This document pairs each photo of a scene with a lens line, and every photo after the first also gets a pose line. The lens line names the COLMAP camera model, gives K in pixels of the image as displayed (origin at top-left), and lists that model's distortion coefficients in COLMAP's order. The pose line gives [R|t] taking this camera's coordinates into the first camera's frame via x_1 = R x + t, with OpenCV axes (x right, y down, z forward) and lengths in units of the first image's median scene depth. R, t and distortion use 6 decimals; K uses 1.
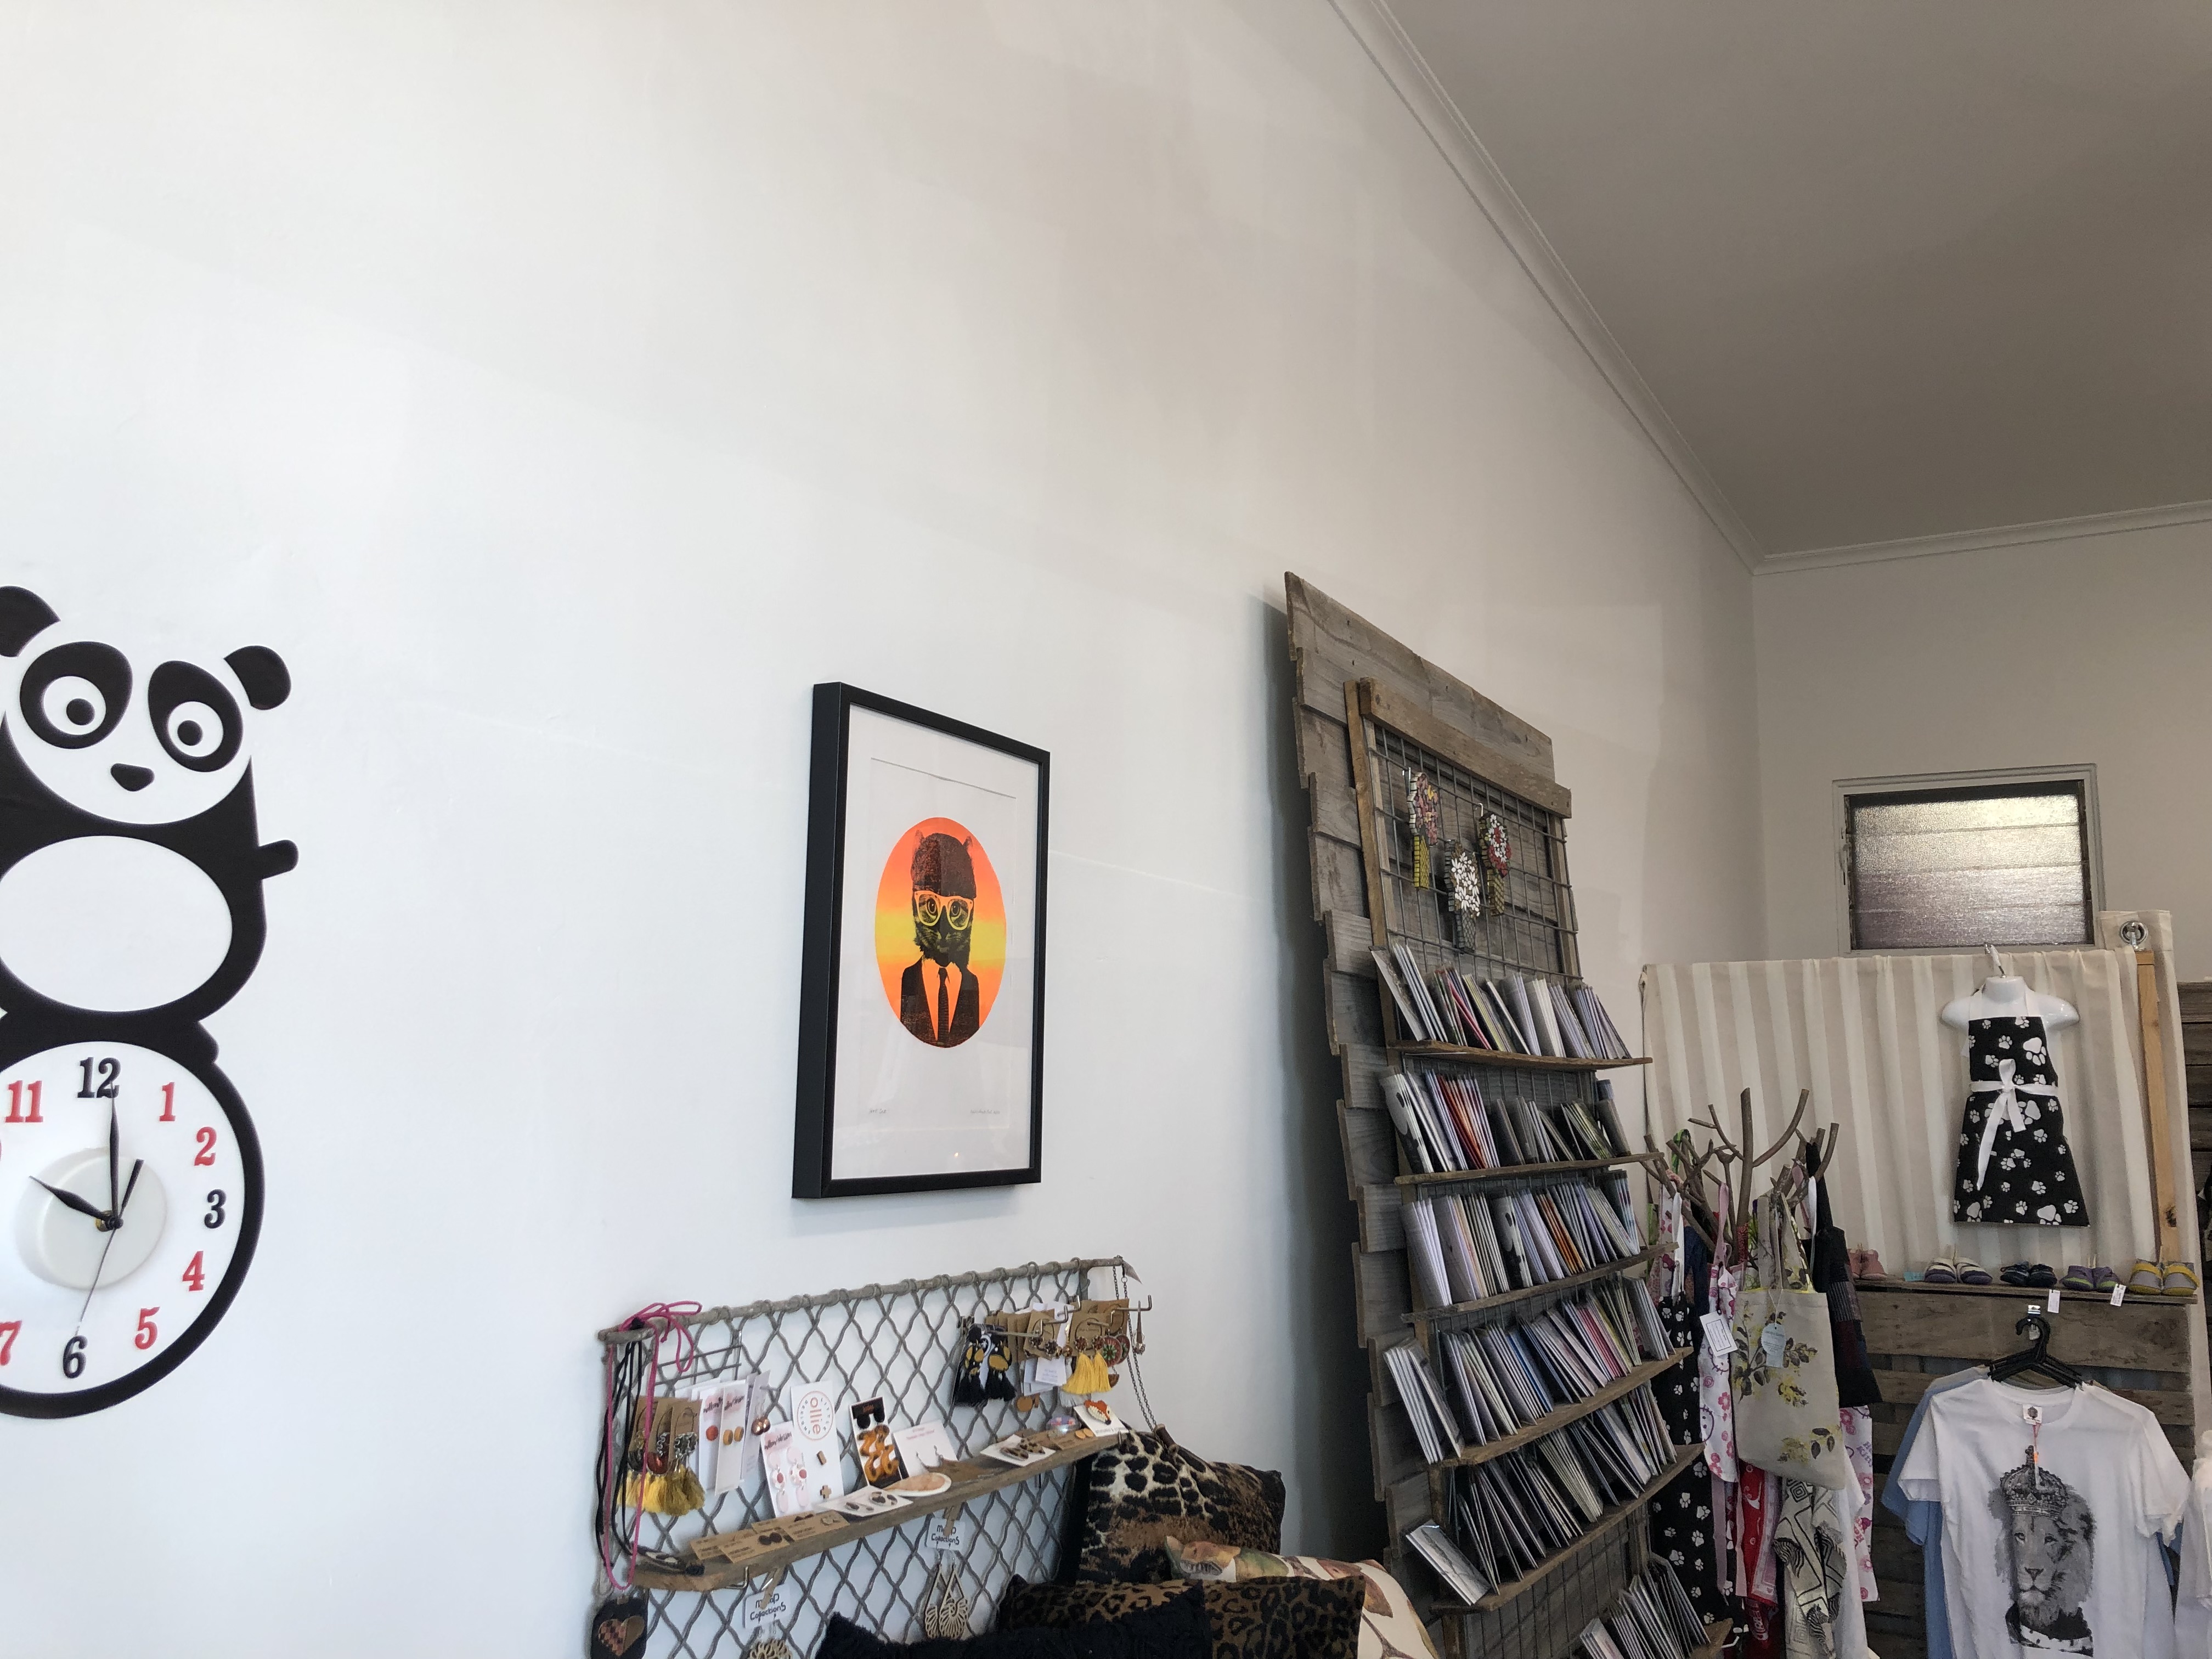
lens RADIAL K [[1844.1, 0, 1102.7], [0, 1844.1, 822.1], [0, 0, 1]] dist [0.061054, -0.067604]
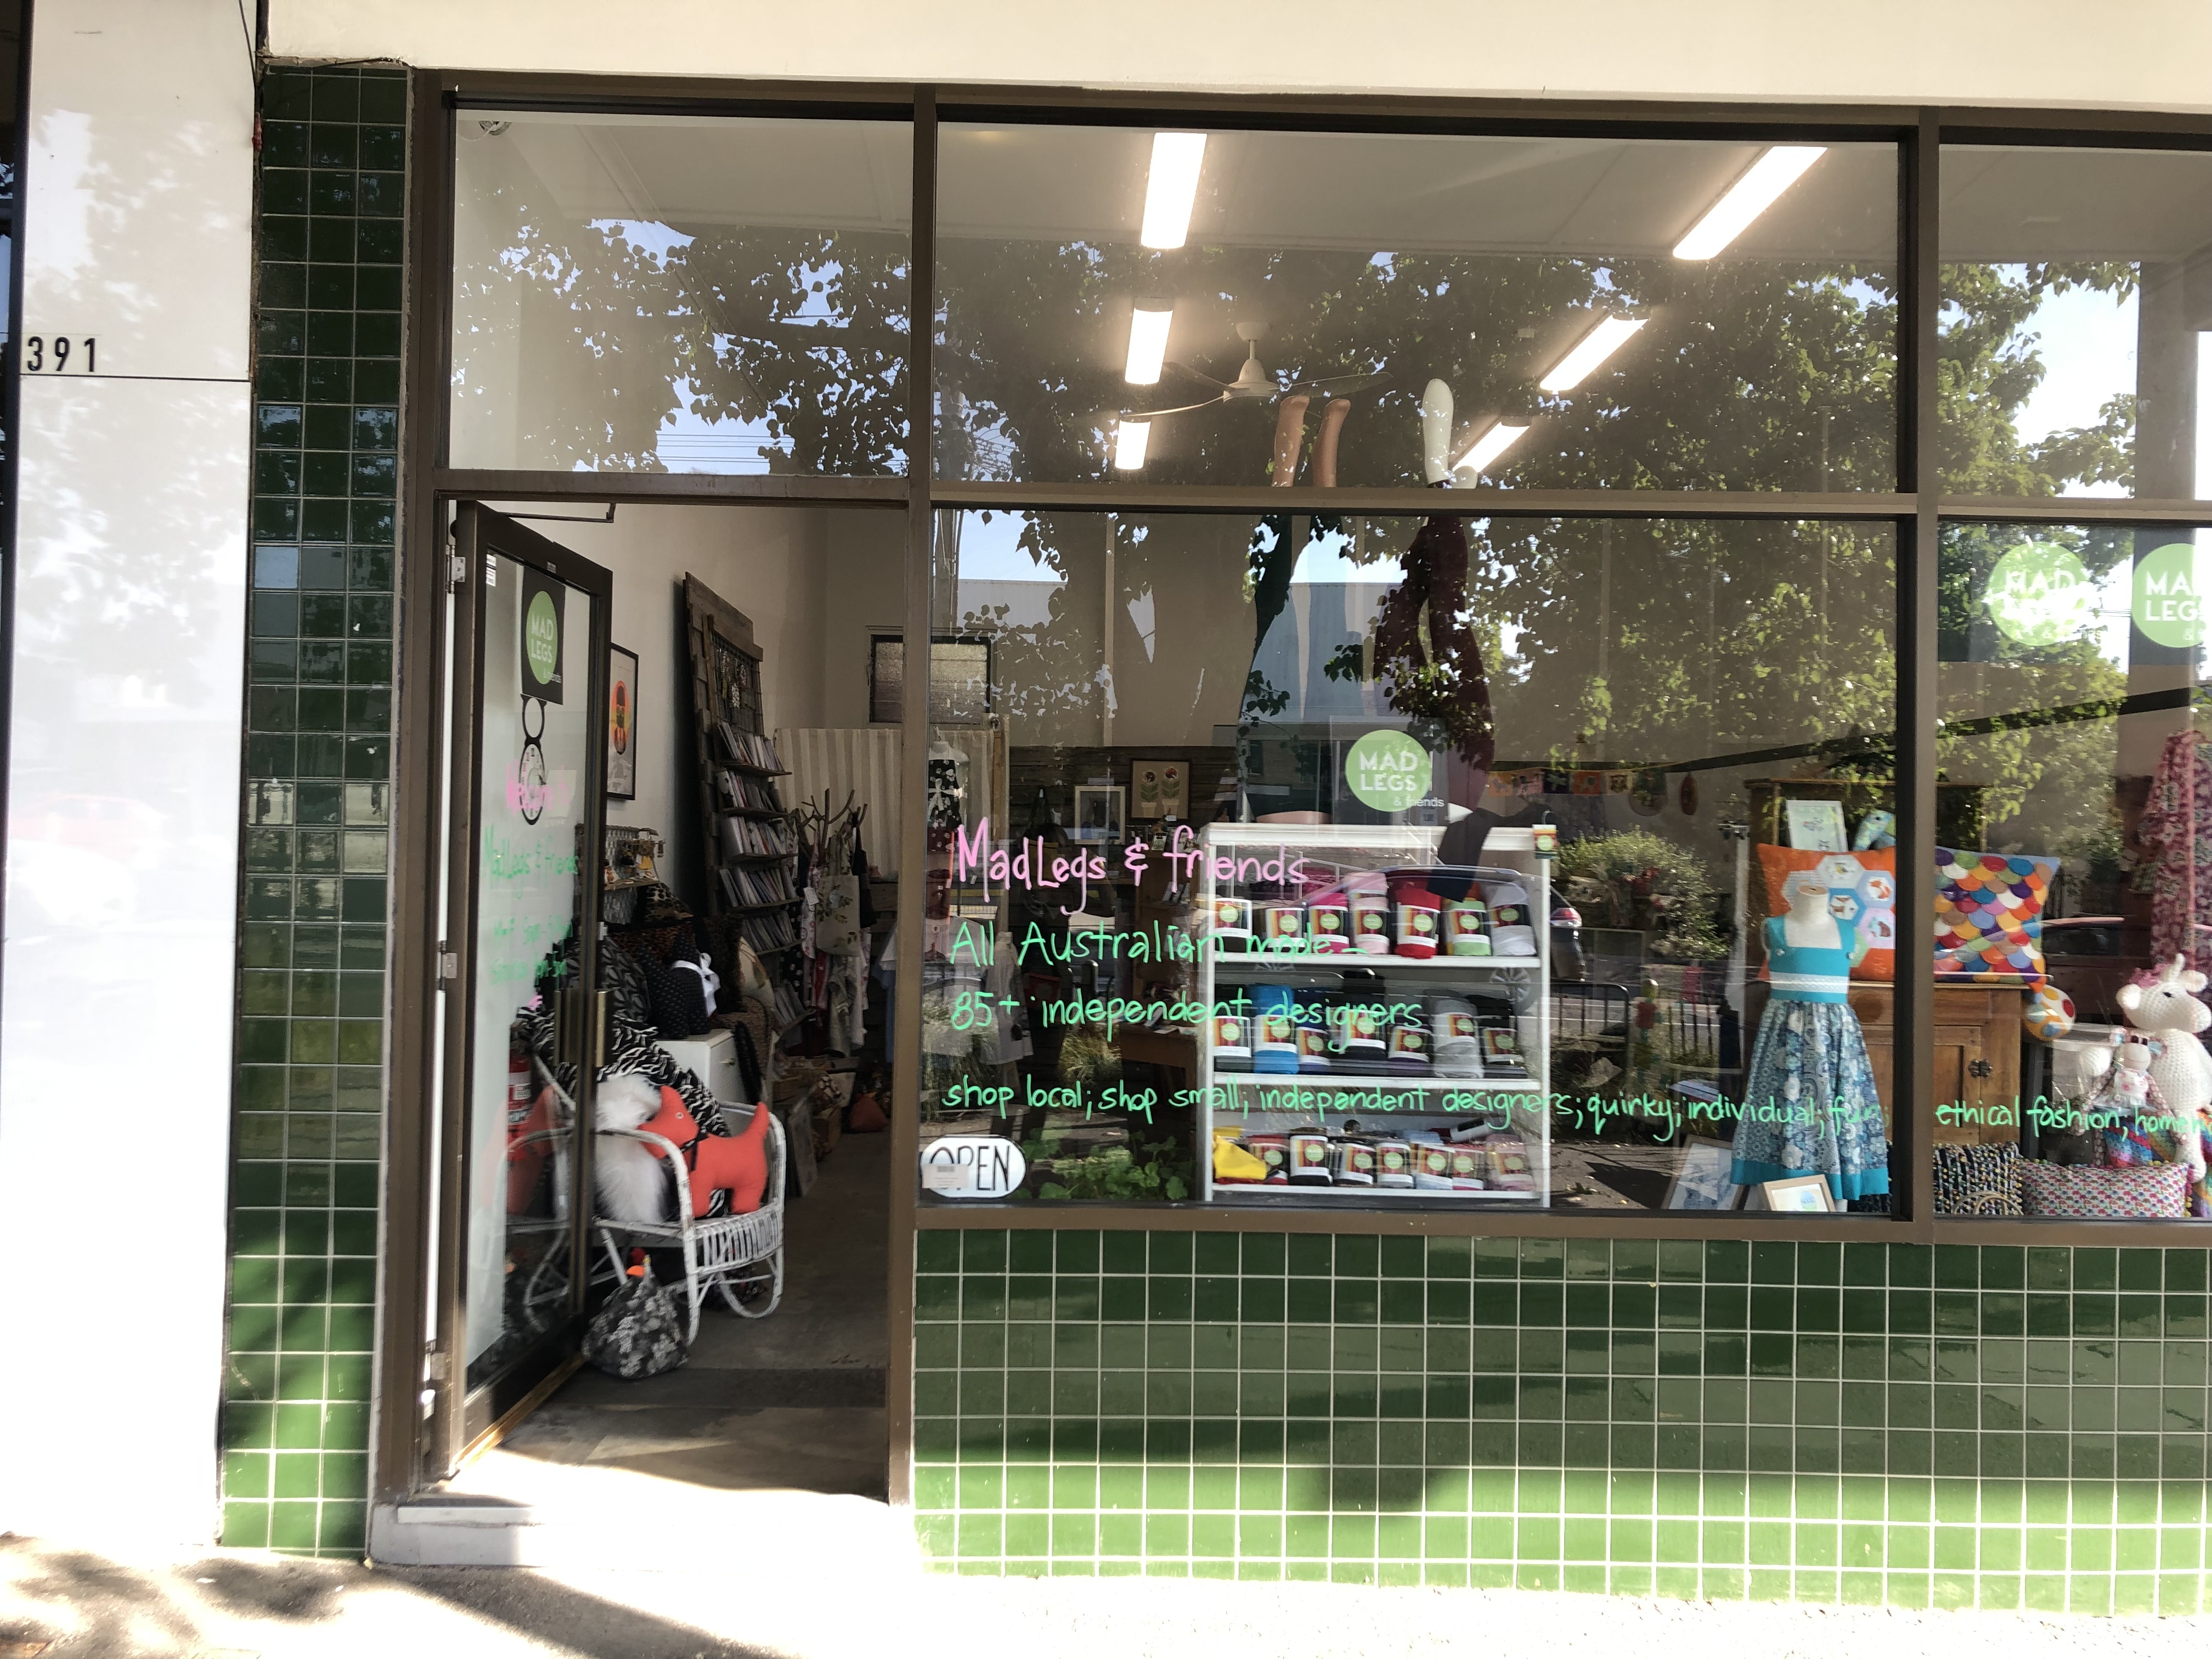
lens RADIAL K [[1844.1, 0, 1124.6], [0, 1844.1, 837.5], [0, 0, 1]] dist [0.061054, -0.067604]
pose [[0.860241, 0.008290, 0.509821, -0.473008], [-0.081968, 0.989112, 0.122224, -0.095746], [-0.503257, -0.146931, 0.851554, -1.060501]]
